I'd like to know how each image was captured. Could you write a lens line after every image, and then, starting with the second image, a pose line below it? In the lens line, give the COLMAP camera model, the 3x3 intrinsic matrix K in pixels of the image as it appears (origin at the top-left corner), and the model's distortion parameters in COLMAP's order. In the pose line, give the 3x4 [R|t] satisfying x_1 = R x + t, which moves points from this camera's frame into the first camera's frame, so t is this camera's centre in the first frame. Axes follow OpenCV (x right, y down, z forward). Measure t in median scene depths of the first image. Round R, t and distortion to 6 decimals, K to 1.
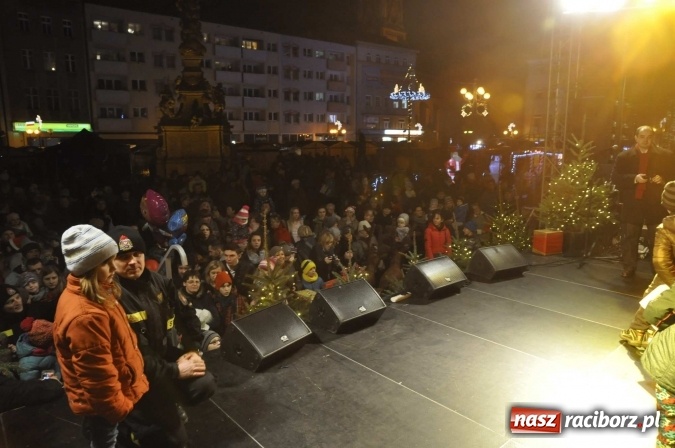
lens RADIAL K [[470.3, 0, 337.4], [0, 470.3, 226.4], [0, 0, 1]] dist [-0.114735, 0.088028]
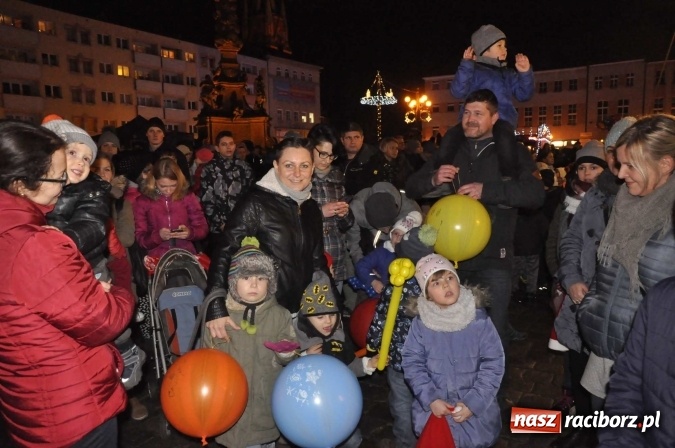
lens RADIAL K [[482.5, 0, 337.3], [0, 482.5, 227.9], [0, 0, 1]] dist [-0.112407, 0.102698]
pose [[0.957186, -0.060902, 0.282994, -0.177583], [0.074823, 0.996448, -0.038636, 0.031162], [-0.279636, 0.058157, 0.958343, -0.006701]]
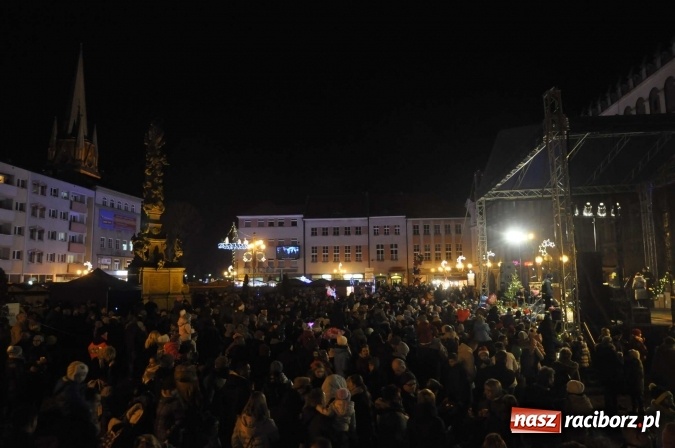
lens RADIAL K [[466.0, 0, 336.8], [0, 466.0, 226.2], [0, 0, 1]] dist [-0.115921, 0.085889]
pose [[0.733435, 0.072673, 0.675864, -0.342919], [0.131252, 0.960418, -0.245703, 0.013715], [-0.666968, 0.268915, 0.694865, -0.069532]]
